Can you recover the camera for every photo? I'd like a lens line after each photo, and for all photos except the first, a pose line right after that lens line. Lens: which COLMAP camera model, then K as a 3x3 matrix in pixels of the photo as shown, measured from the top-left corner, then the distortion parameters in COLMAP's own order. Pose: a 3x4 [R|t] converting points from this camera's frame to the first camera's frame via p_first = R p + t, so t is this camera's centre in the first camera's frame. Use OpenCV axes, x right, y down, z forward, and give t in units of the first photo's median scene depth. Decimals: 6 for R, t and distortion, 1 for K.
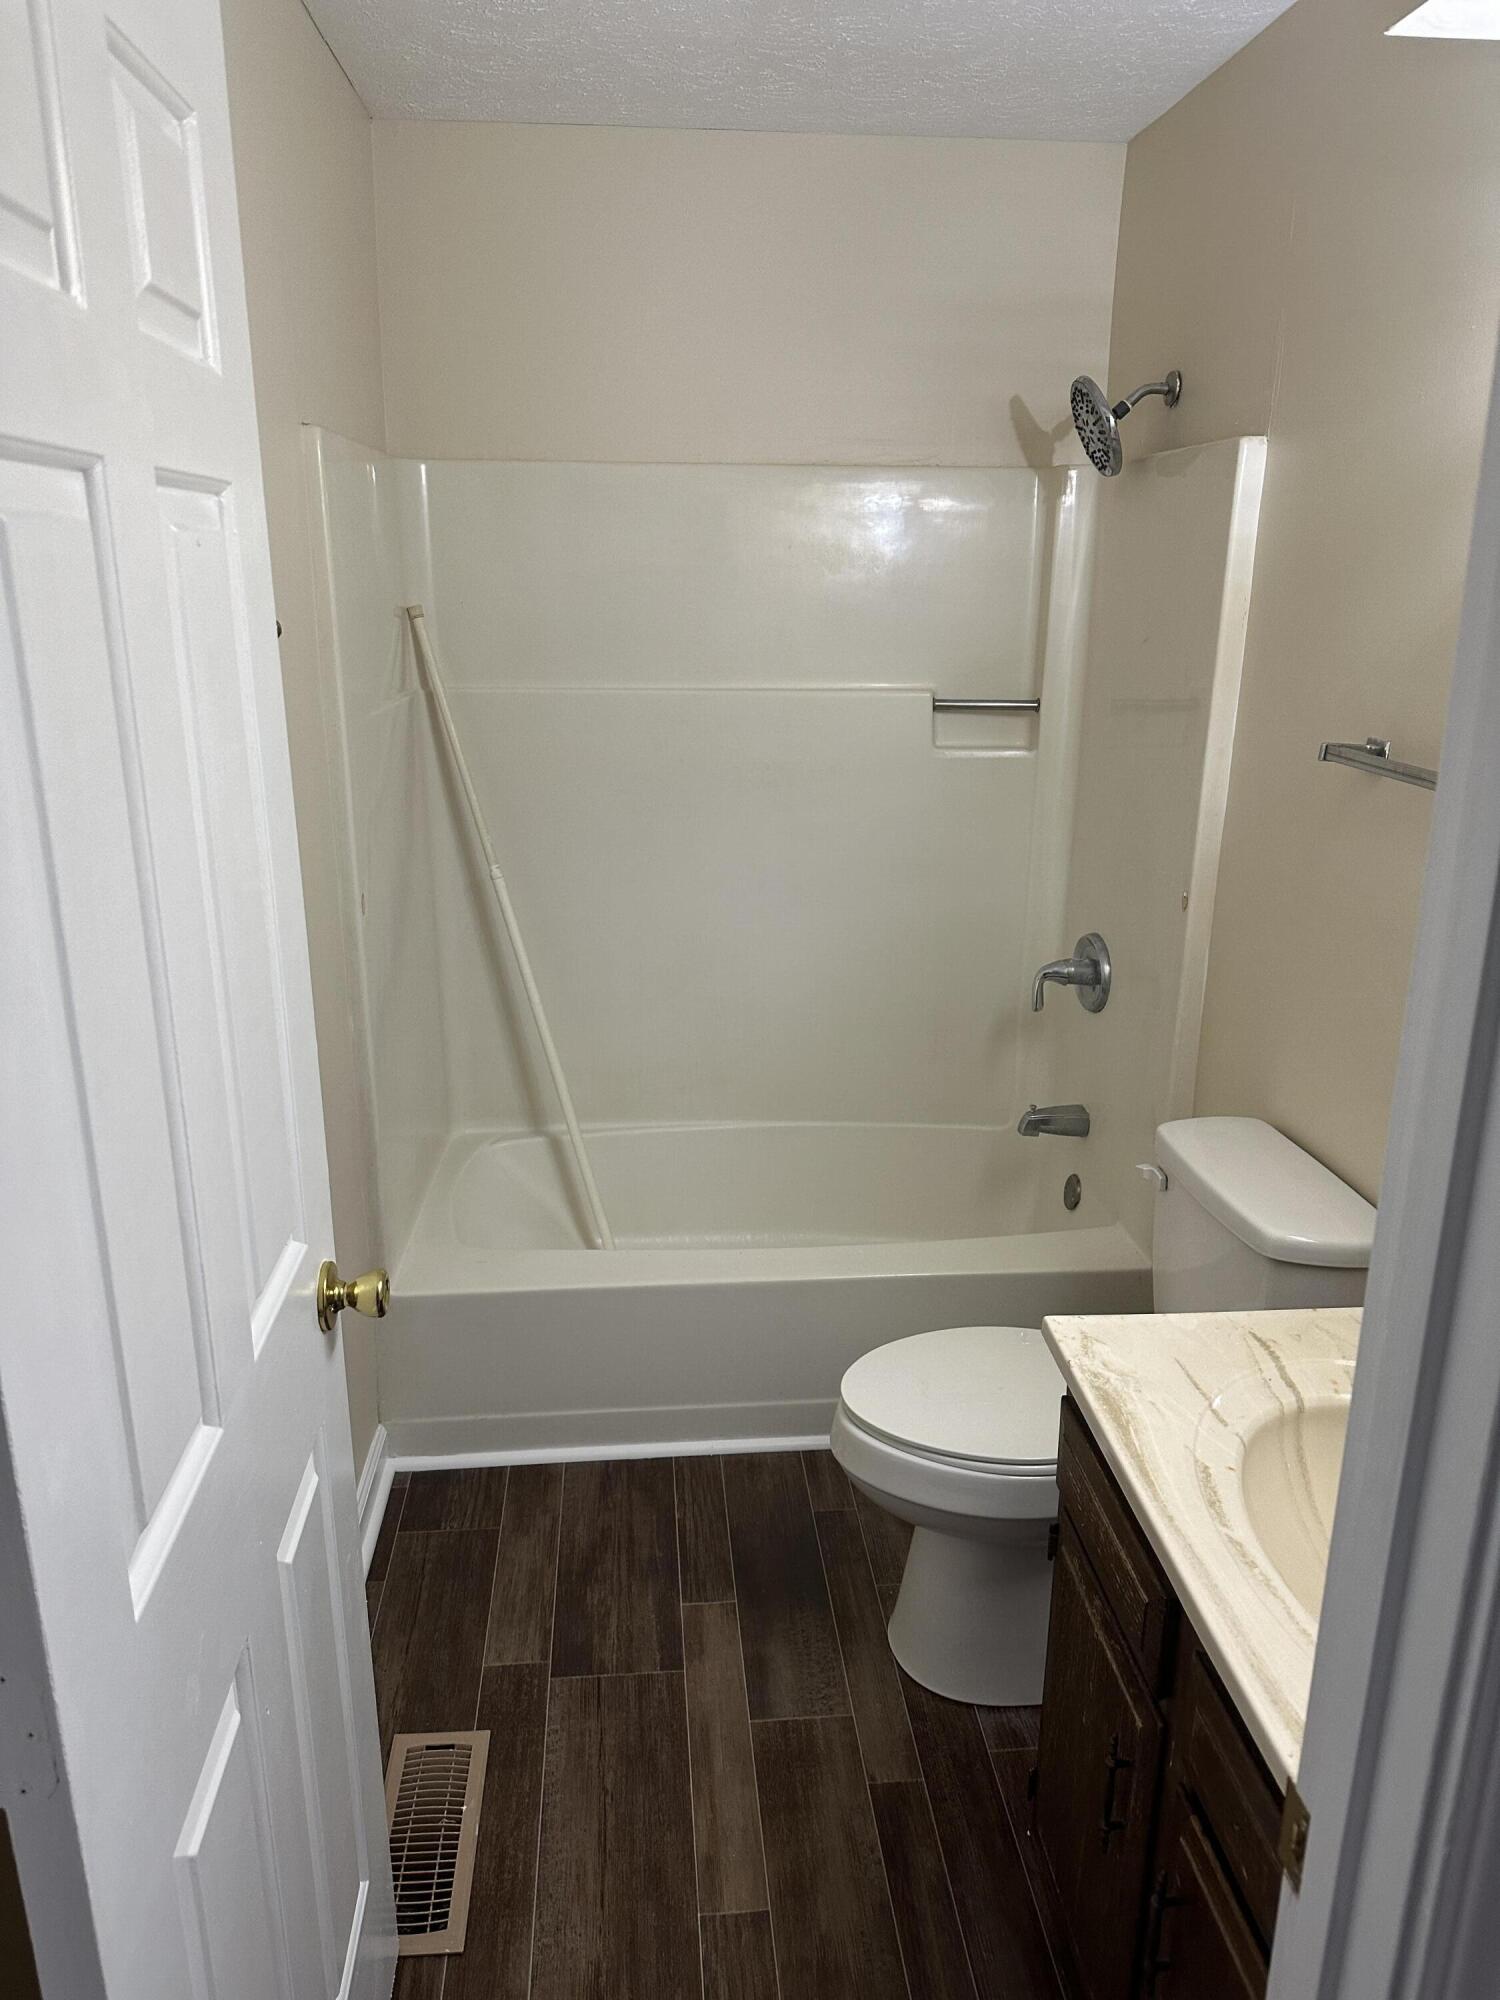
lens RADIAL K [[1463.5, 0, 750.0], [0, 1463.5, 1000.0], [0, 0, 1]] dist [0.050041, -0.047751]
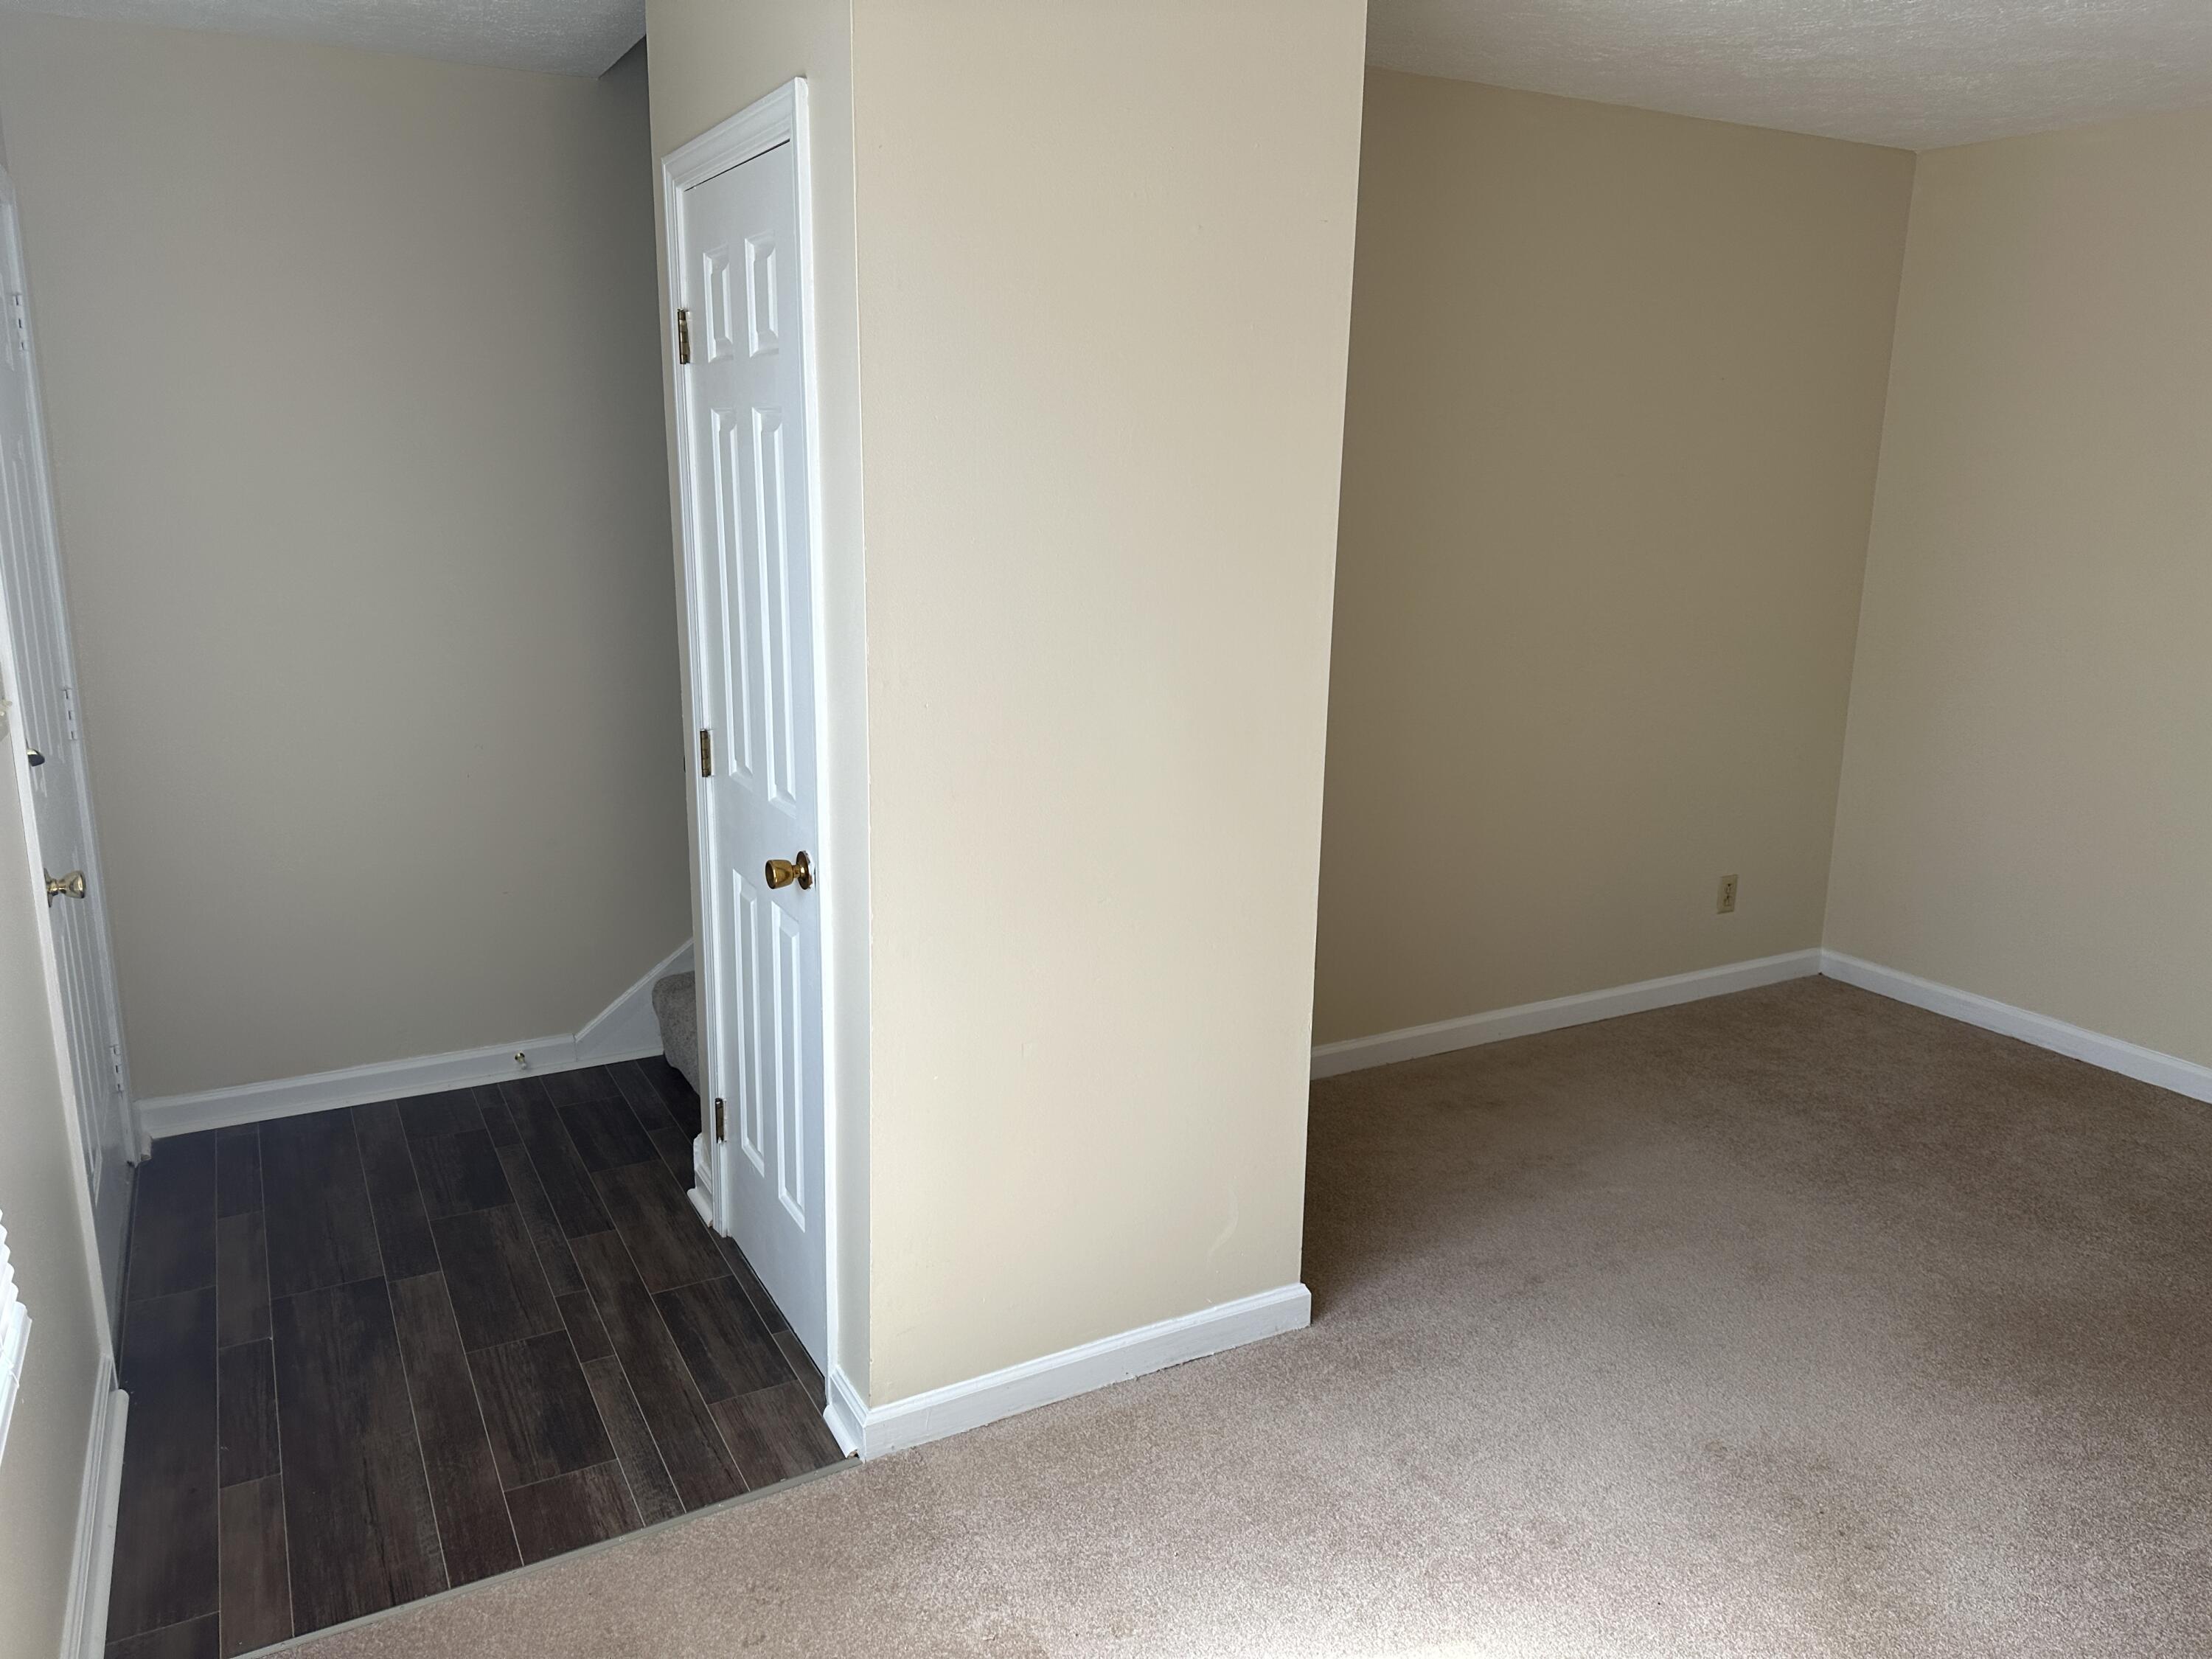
lens RADIAL K [[1544.2, 0, 1102.6], [0, 1544.2, 777.1], [0, 0, 1]] dist [0.009892, 0.000971]
pose [[-0.908995, 0.080152, -0.409027, -0.170579], [-0.128289, 0.879895, 0.457523, -0.598963], [0.396572, 0.468359, -0.789538, 1.947567]]
